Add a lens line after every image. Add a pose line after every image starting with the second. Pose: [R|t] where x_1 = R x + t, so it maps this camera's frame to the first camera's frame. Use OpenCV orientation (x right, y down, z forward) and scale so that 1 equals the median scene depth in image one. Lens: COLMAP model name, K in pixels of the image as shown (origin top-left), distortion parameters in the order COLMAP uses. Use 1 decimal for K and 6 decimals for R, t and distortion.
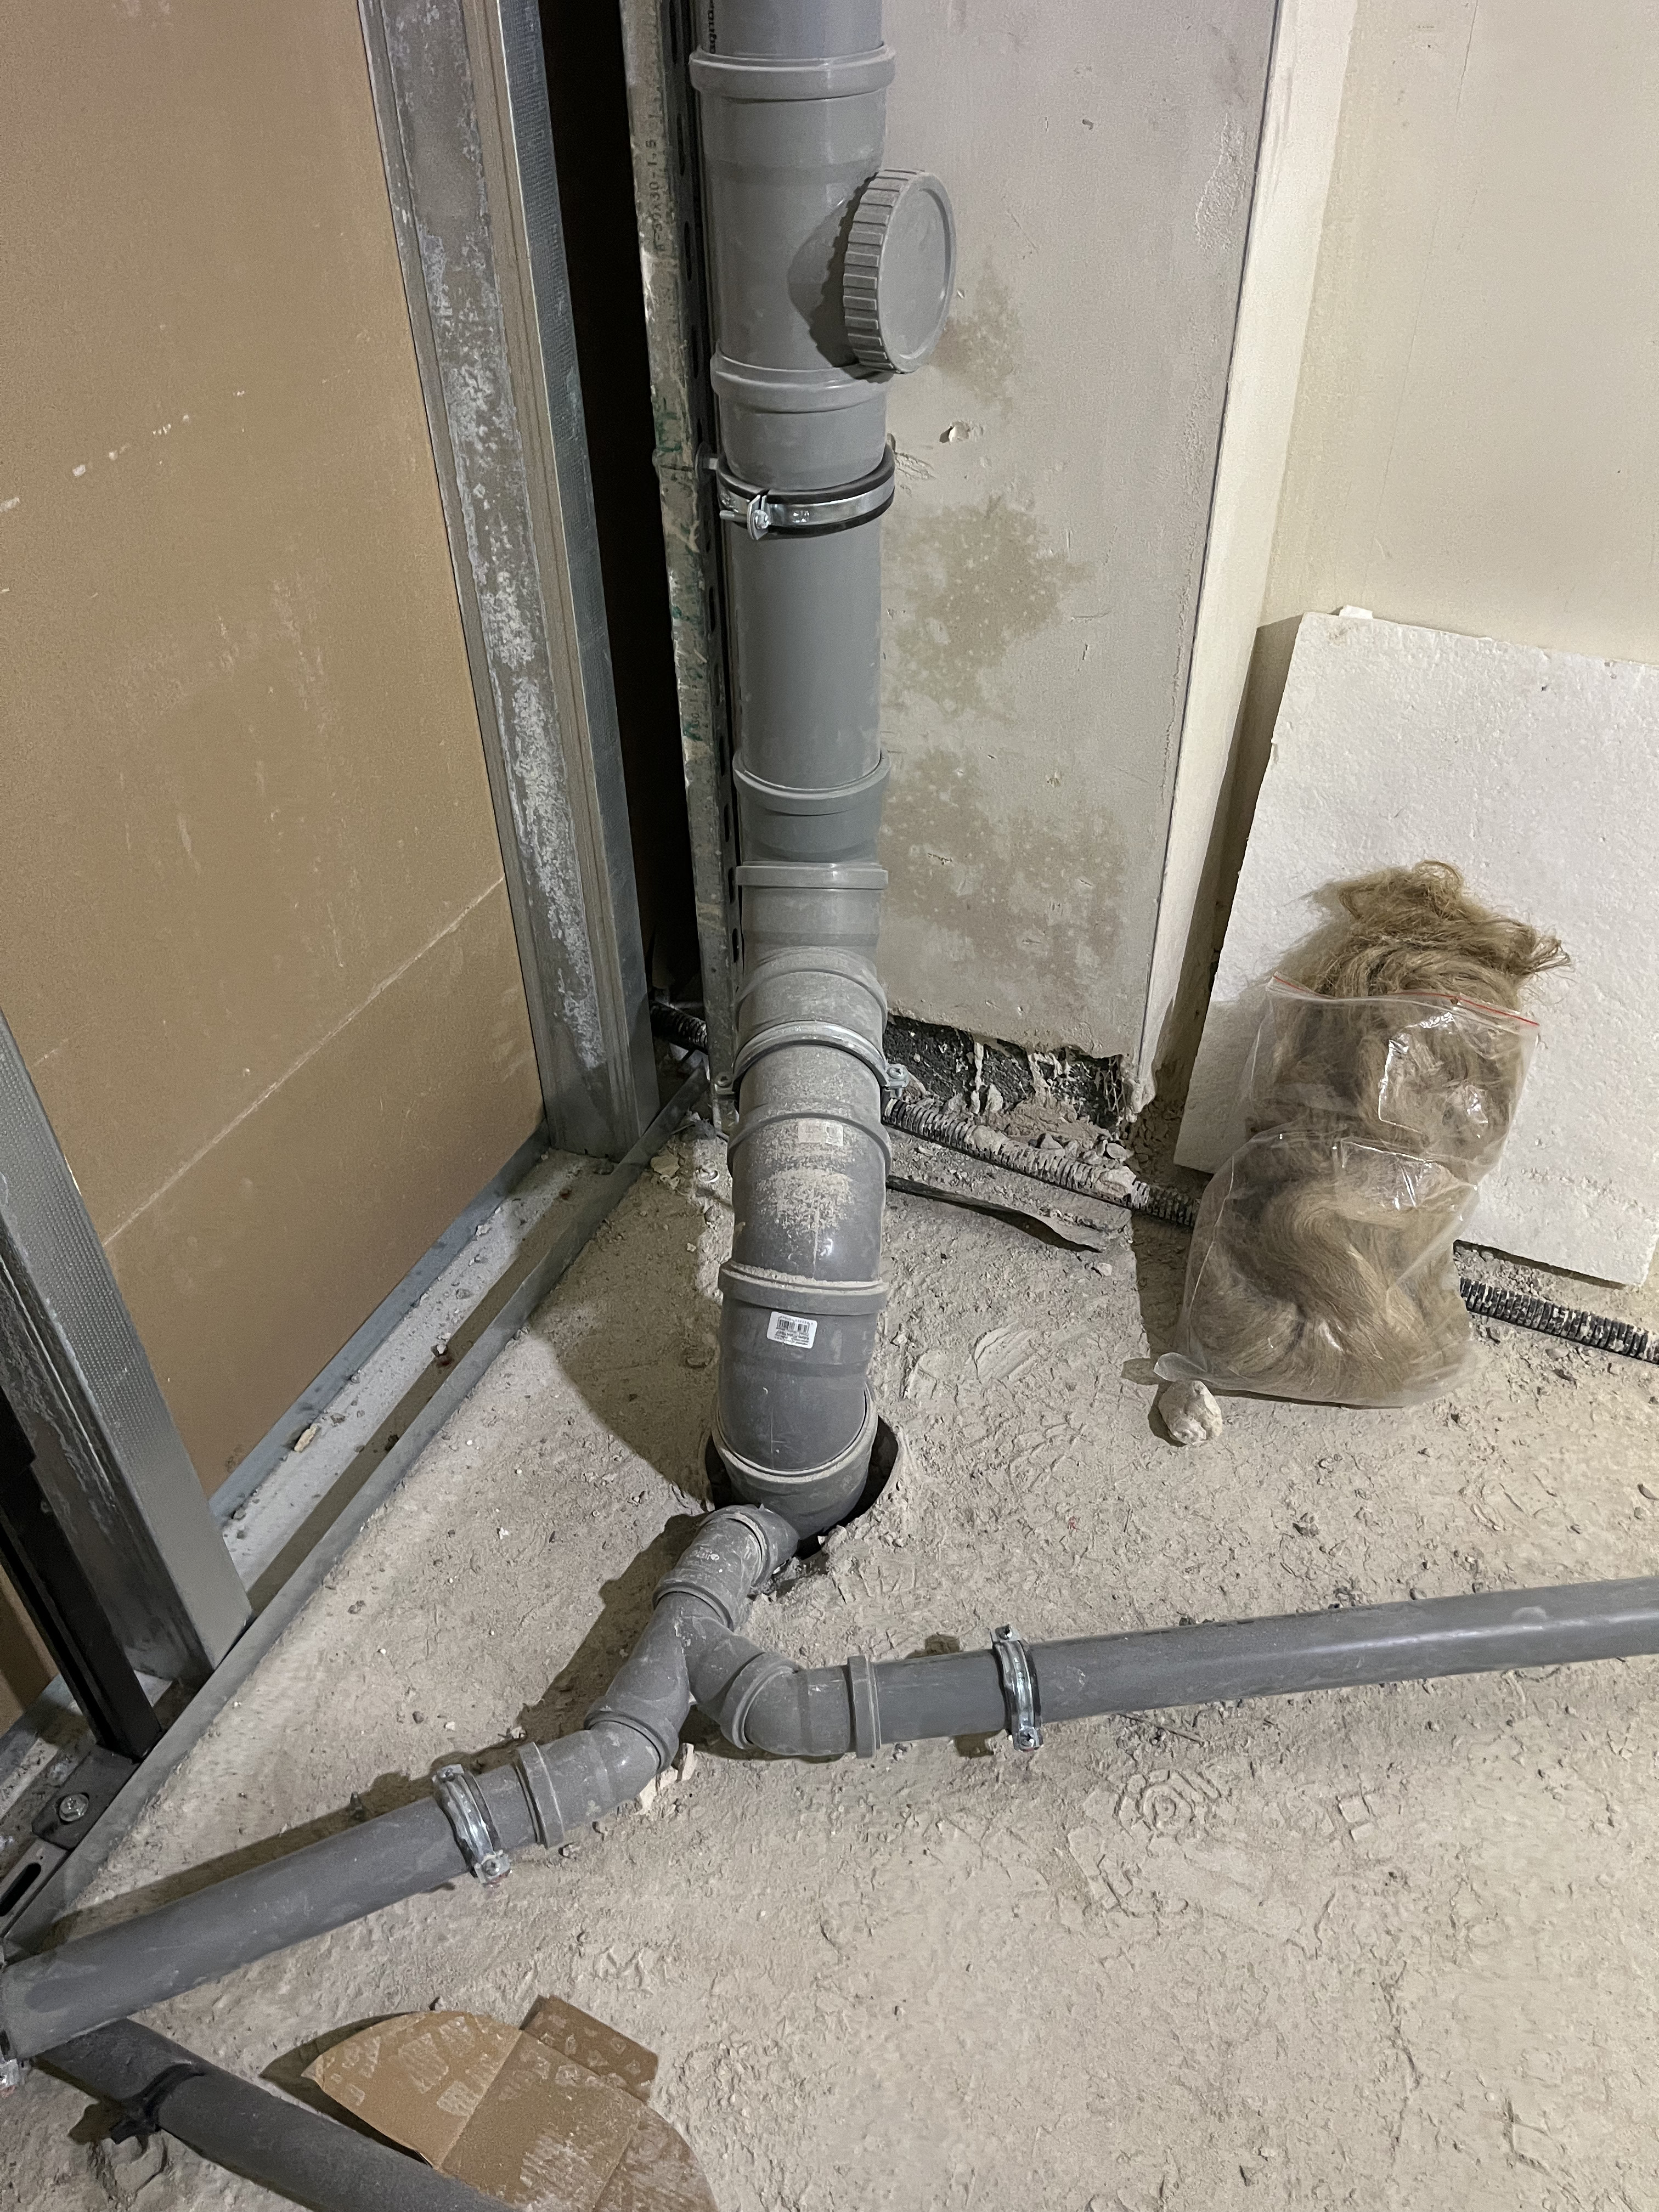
lens RADIAL K [[1665.3, 0, 842.3], [0, 1665.3, 1112.5], [0, 0, 1]] dist [0.071061, -0.093750]
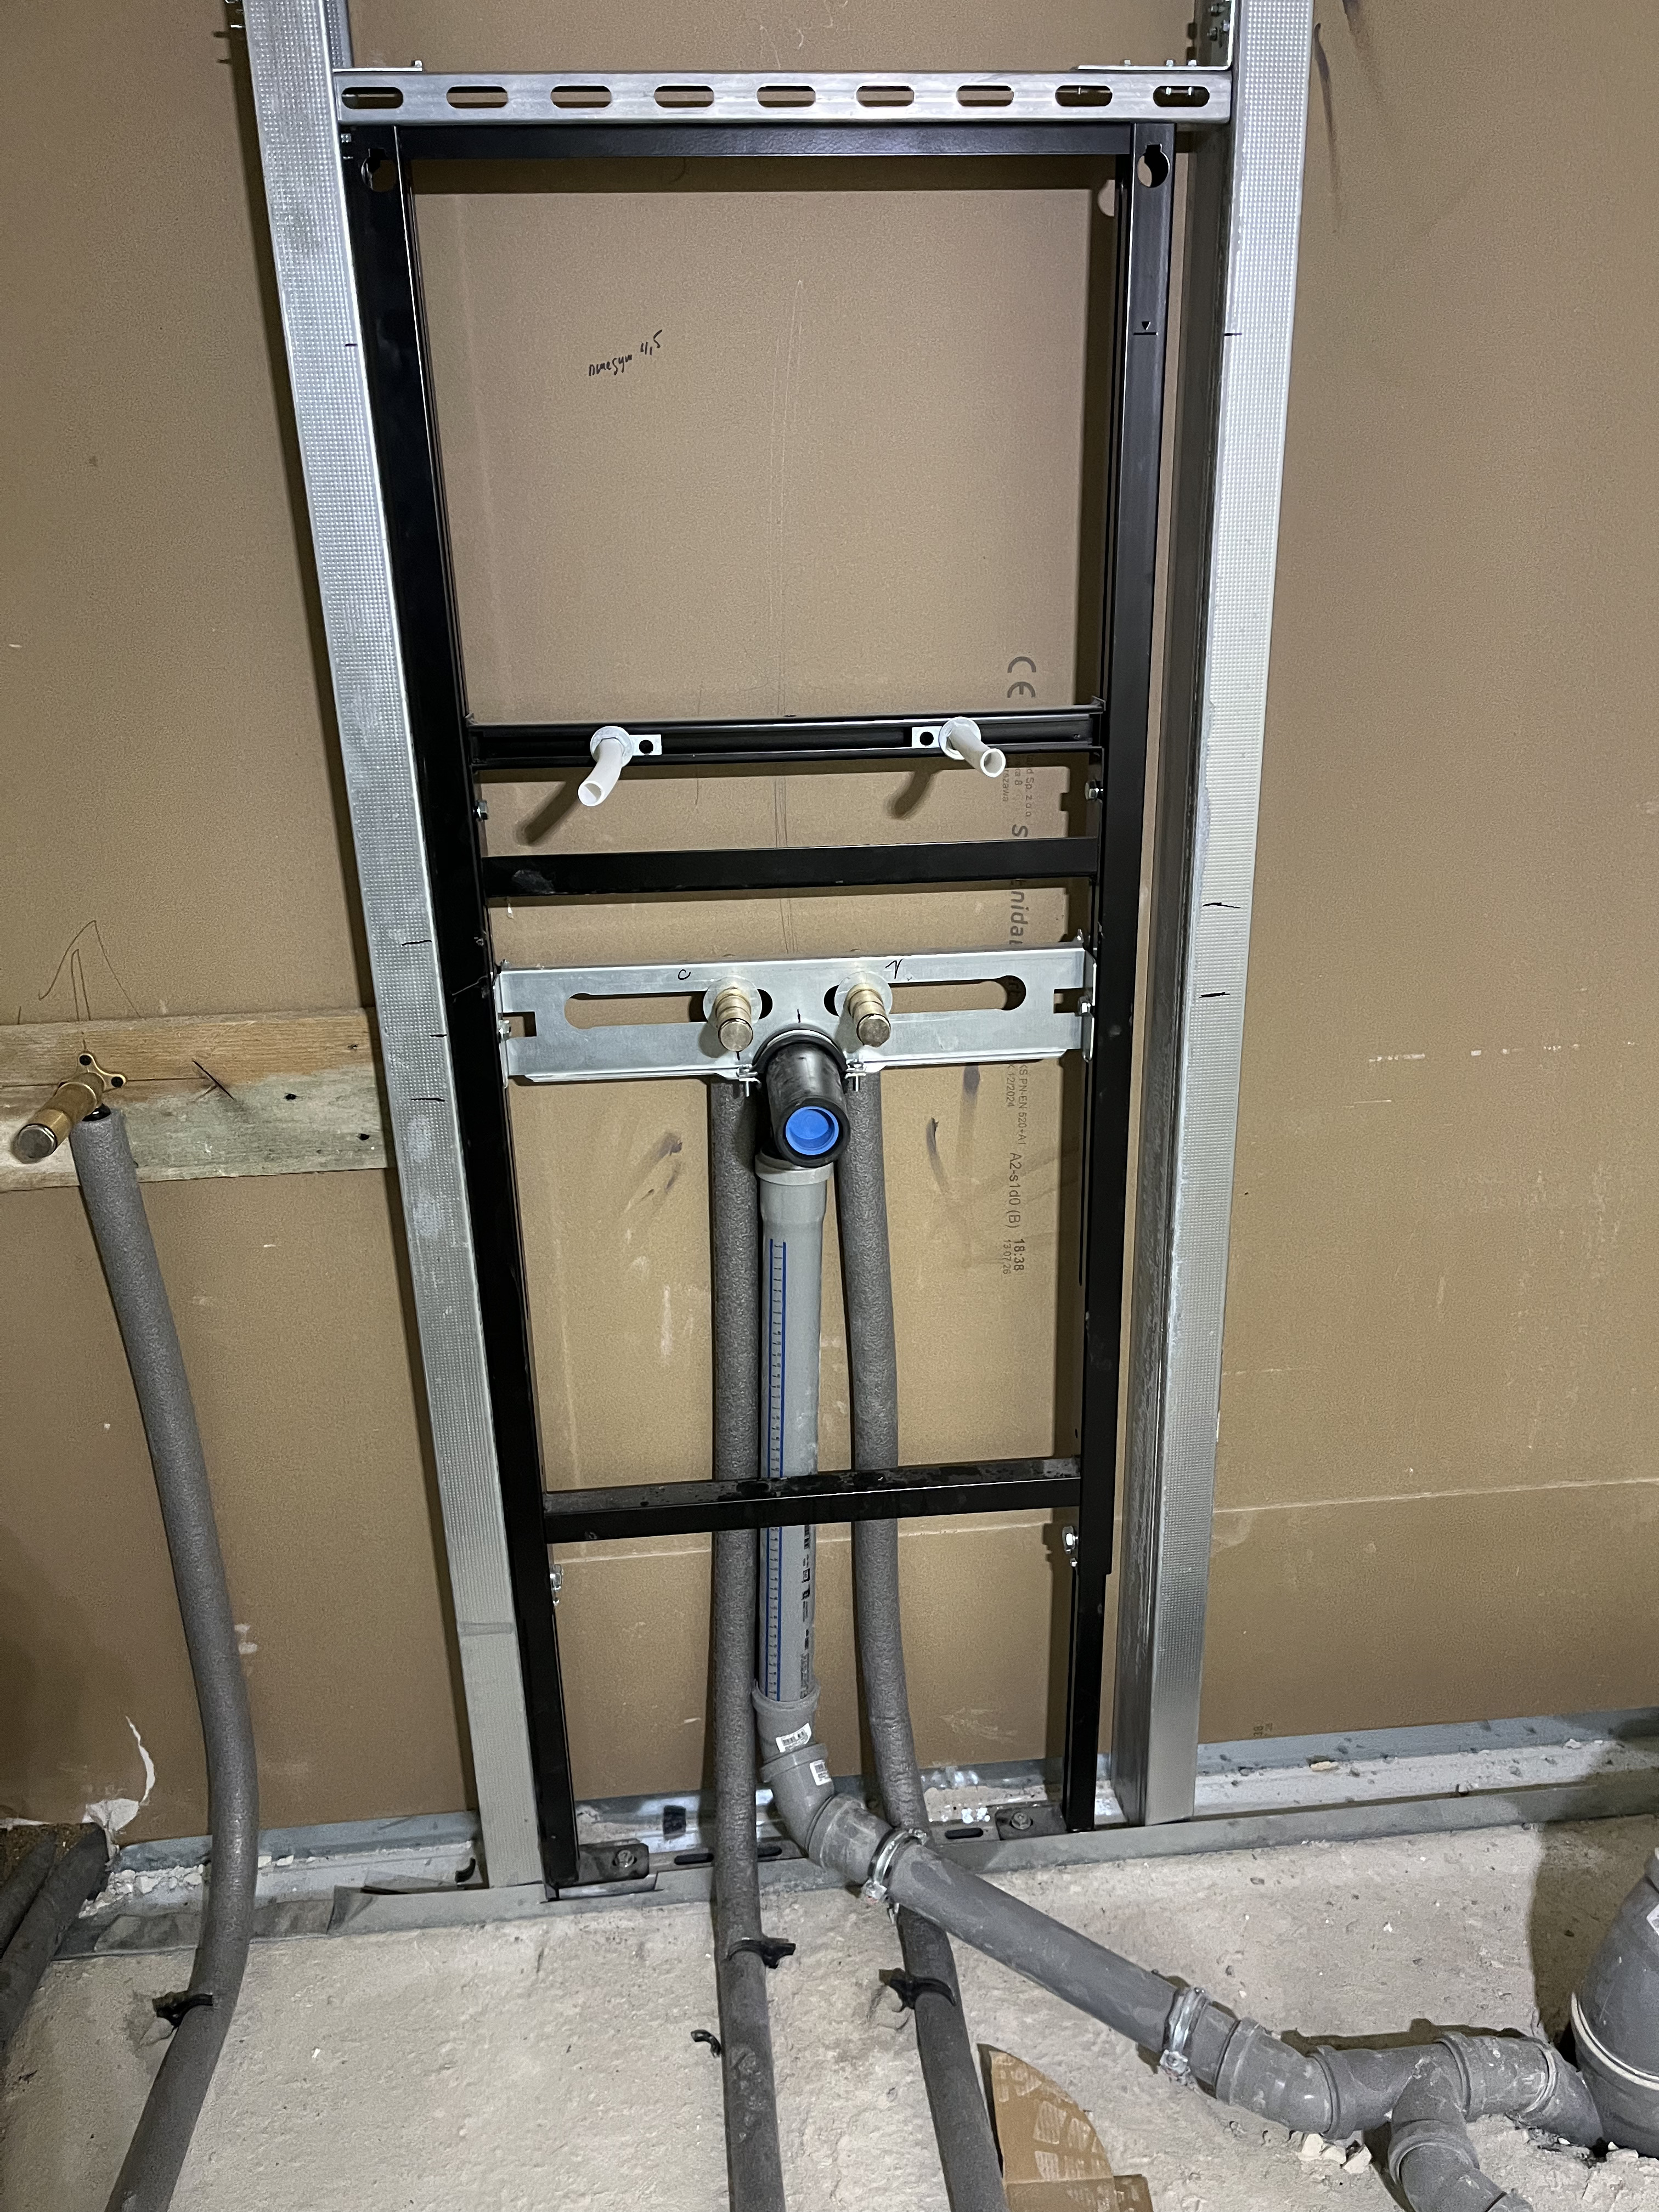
lens RADIAL K [[1665.3, 0, 855.0], [0, 1665.3, 1121.2], [0, 0, 1]] dist [0.071061, -0.093750]
pose [[0.490545, 0.315995, -0.812104, 0.398681], [-0.554237, 0.832287, -0.010934, 0.003577], [0.672449, 0.455462, 0.583410, -0.188142]]
